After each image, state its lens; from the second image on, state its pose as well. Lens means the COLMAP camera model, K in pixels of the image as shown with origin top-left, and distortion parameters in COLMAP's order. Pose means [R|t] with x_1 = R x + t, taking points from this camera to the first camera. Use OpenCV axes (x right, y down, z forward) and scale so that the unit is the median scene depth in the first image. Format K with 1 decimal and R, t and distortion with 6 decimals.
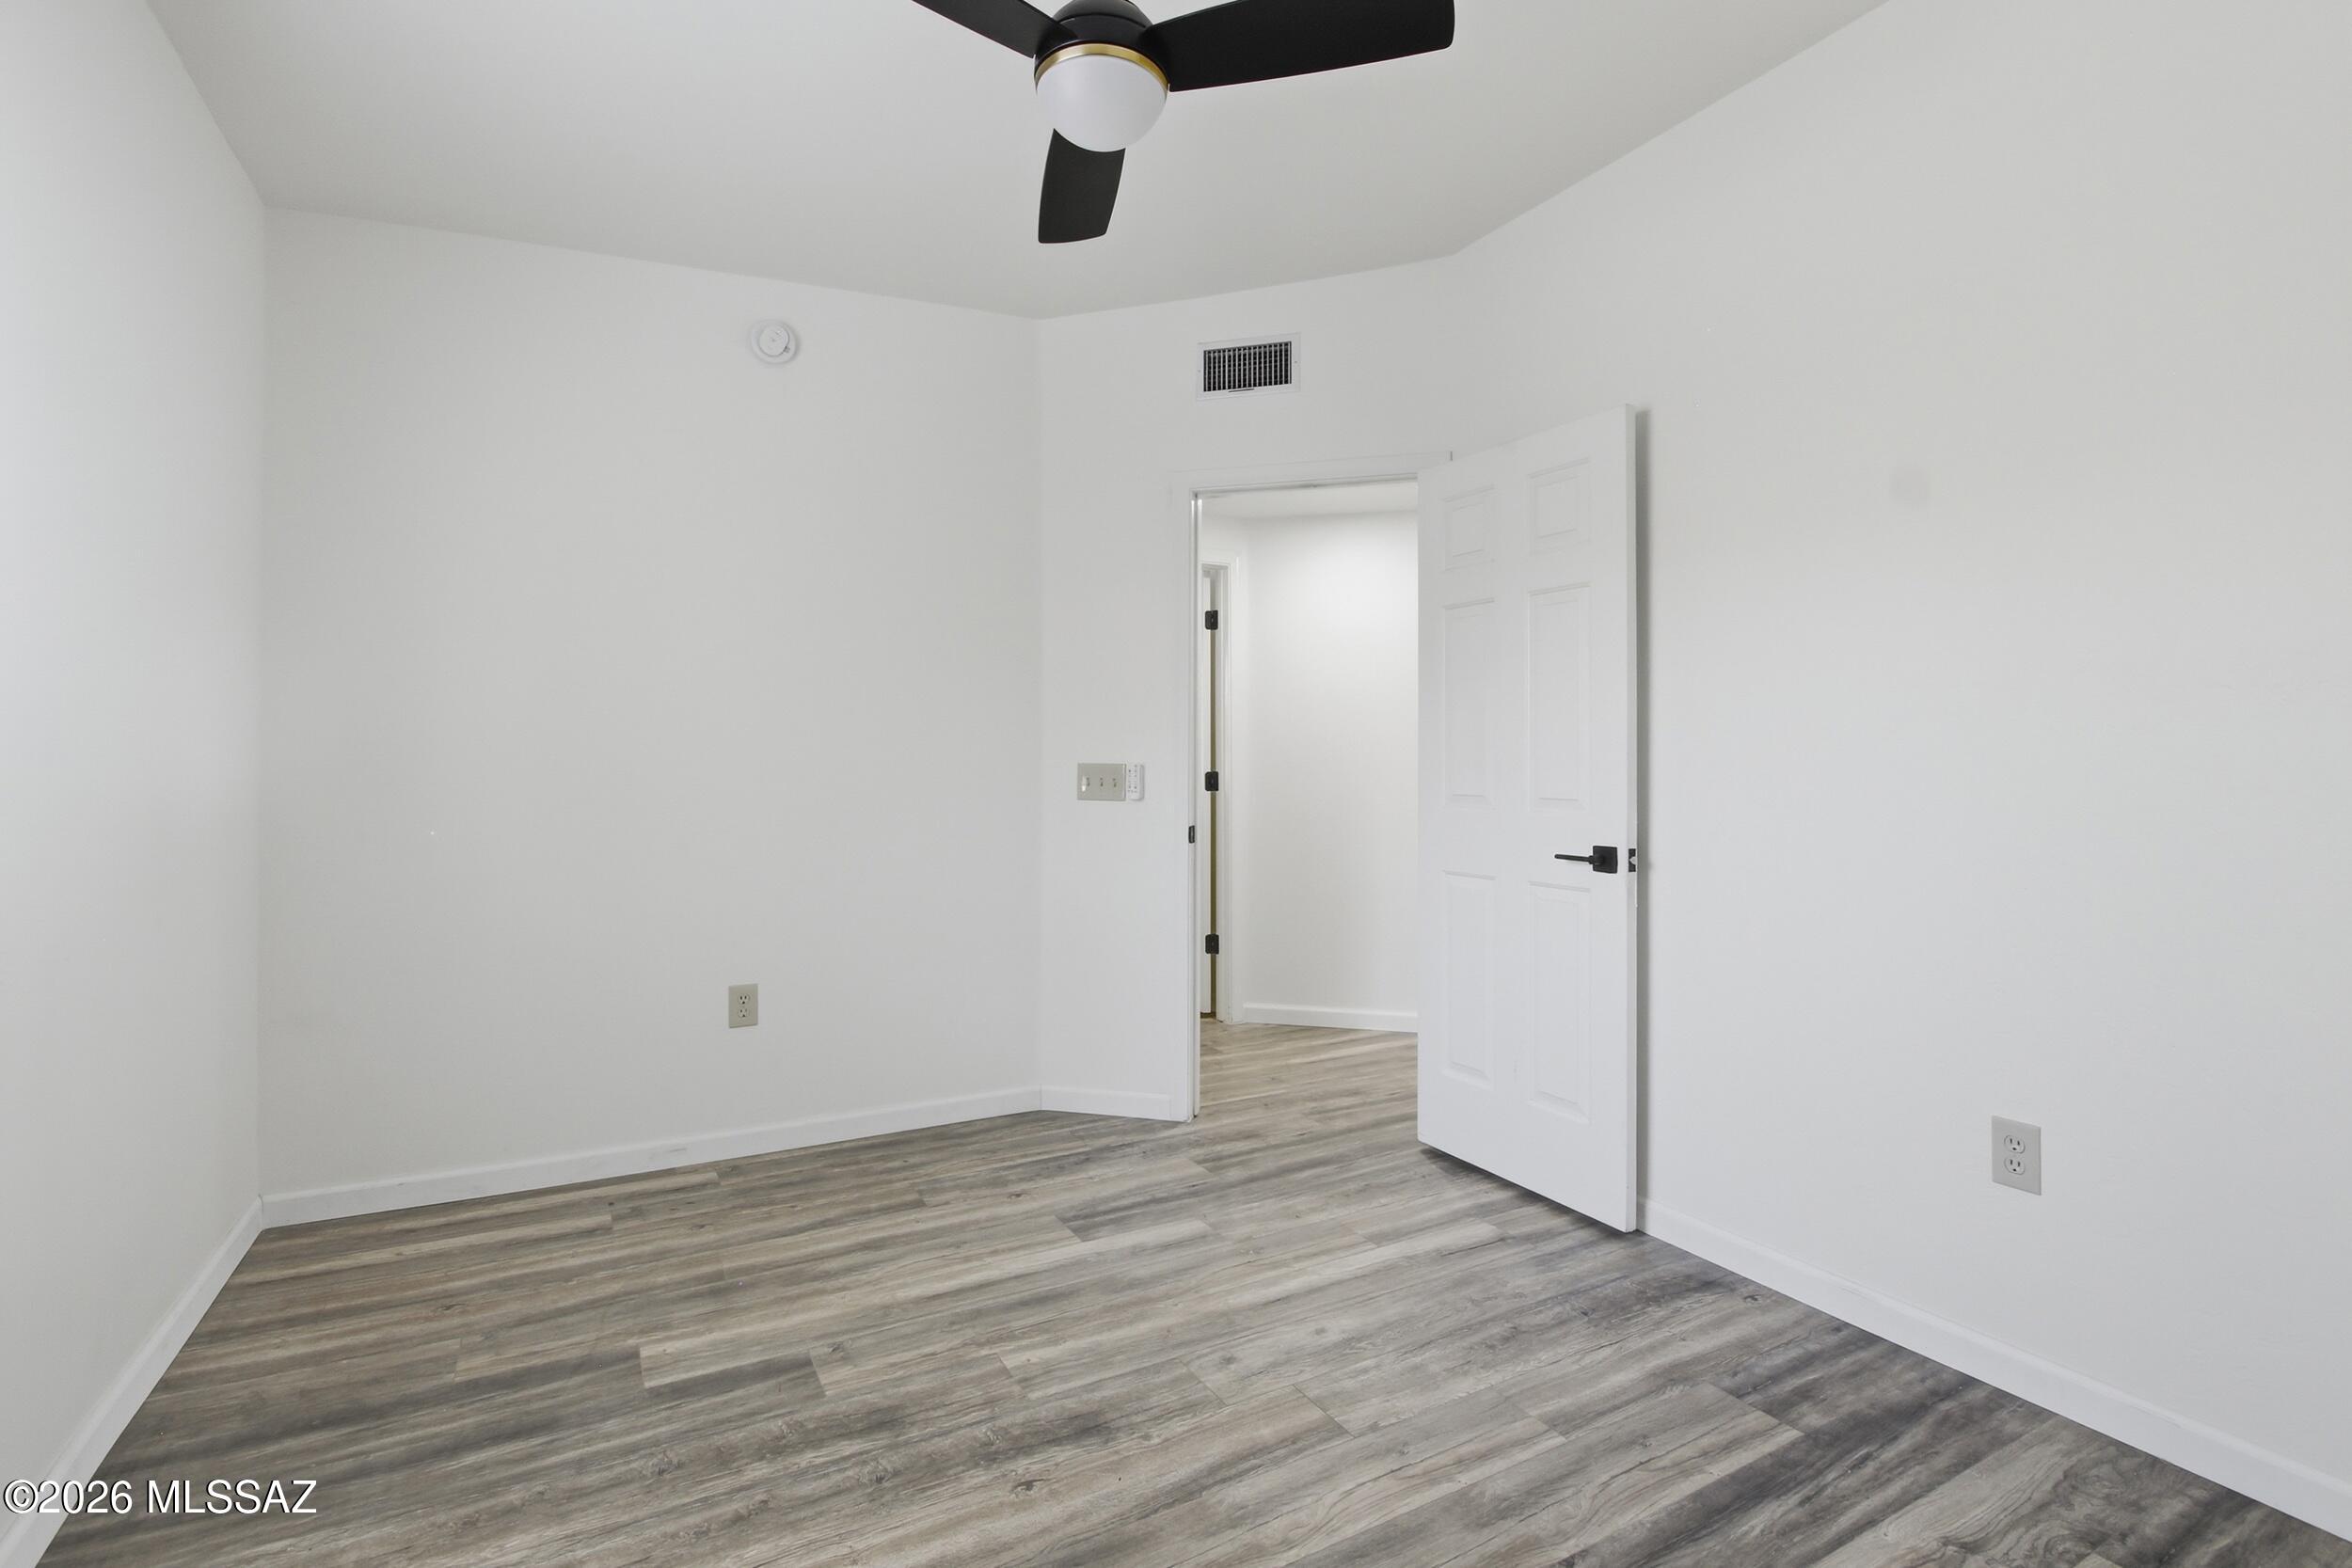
lens RADIAL K [[1087.4, 0, 1179.1], [0, 1087.4, 771.6], [0, 0, 1]] dist [-0.015948, 0.001003]
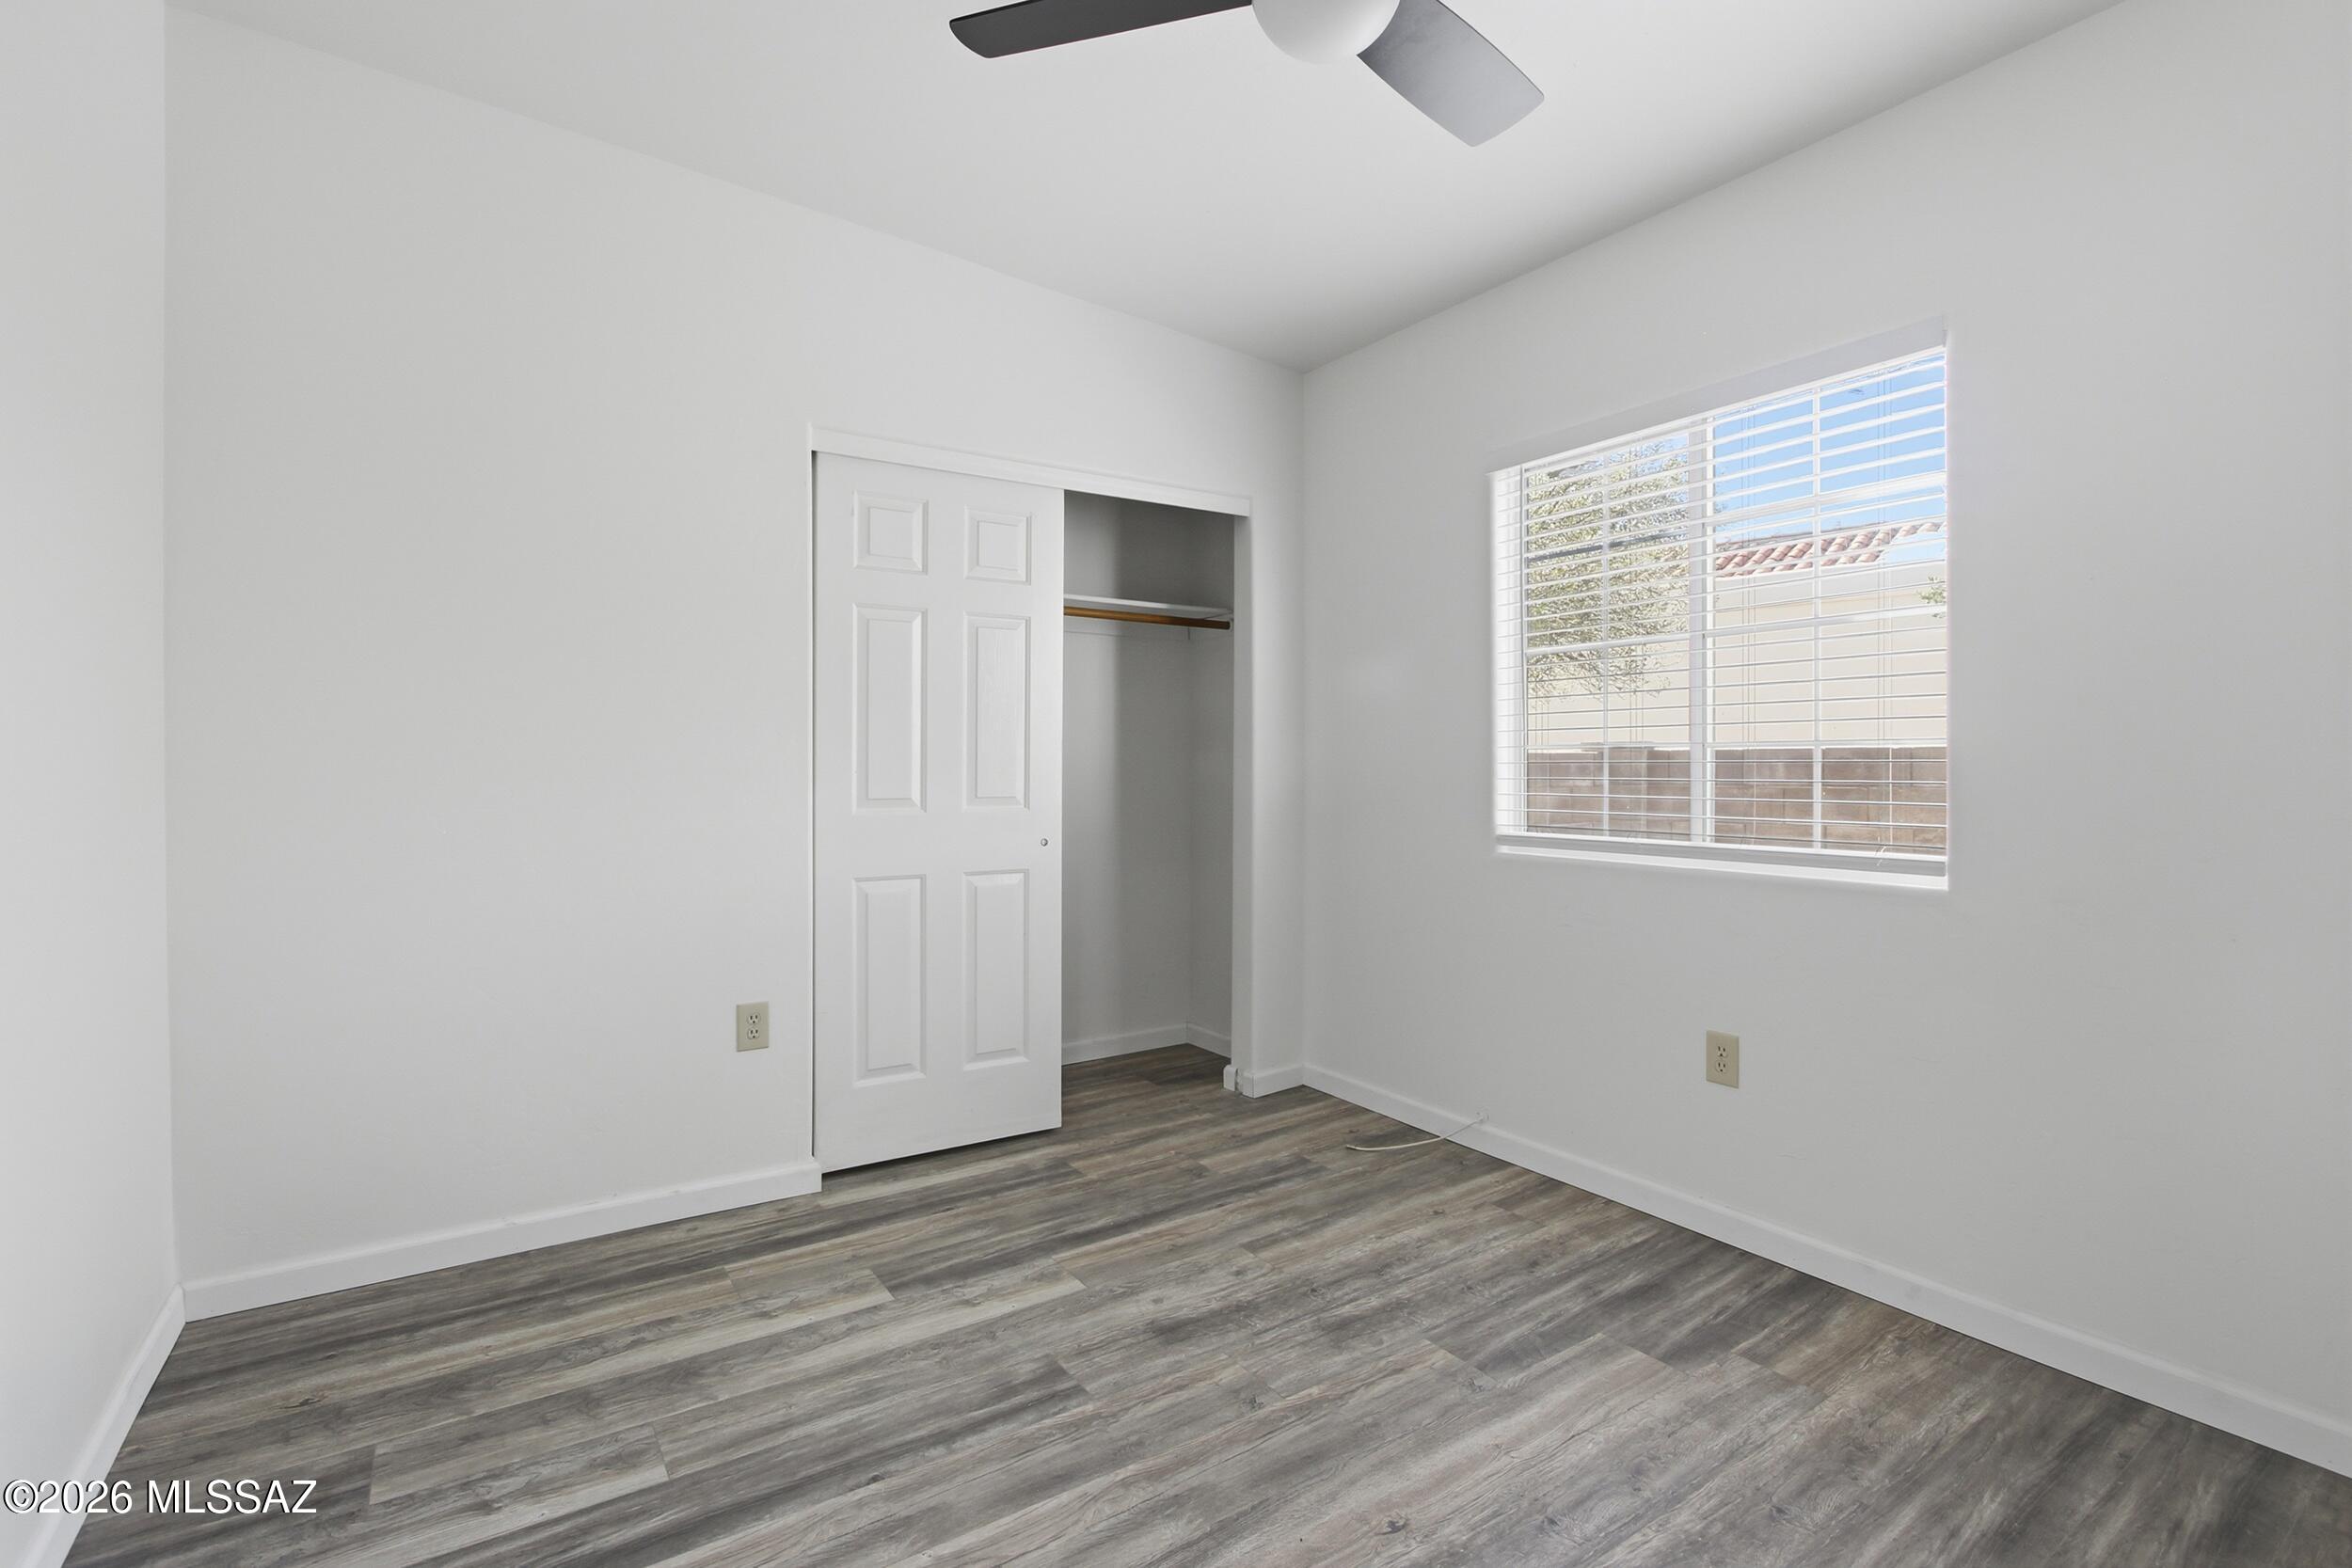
lens RADIAL K [[1087.4, 0, 1179.1], [0, 1087.4, 771.6], [0, 0, 1]] dist [-0.015948, 0.001003]
pose [[-0.996268, 0.000820, -0.086313, 0.130915], [0.000537, 0.999994, 0.003303, -0.003172], [0.086315, 0.003245, -0.996263, 1.951822]]
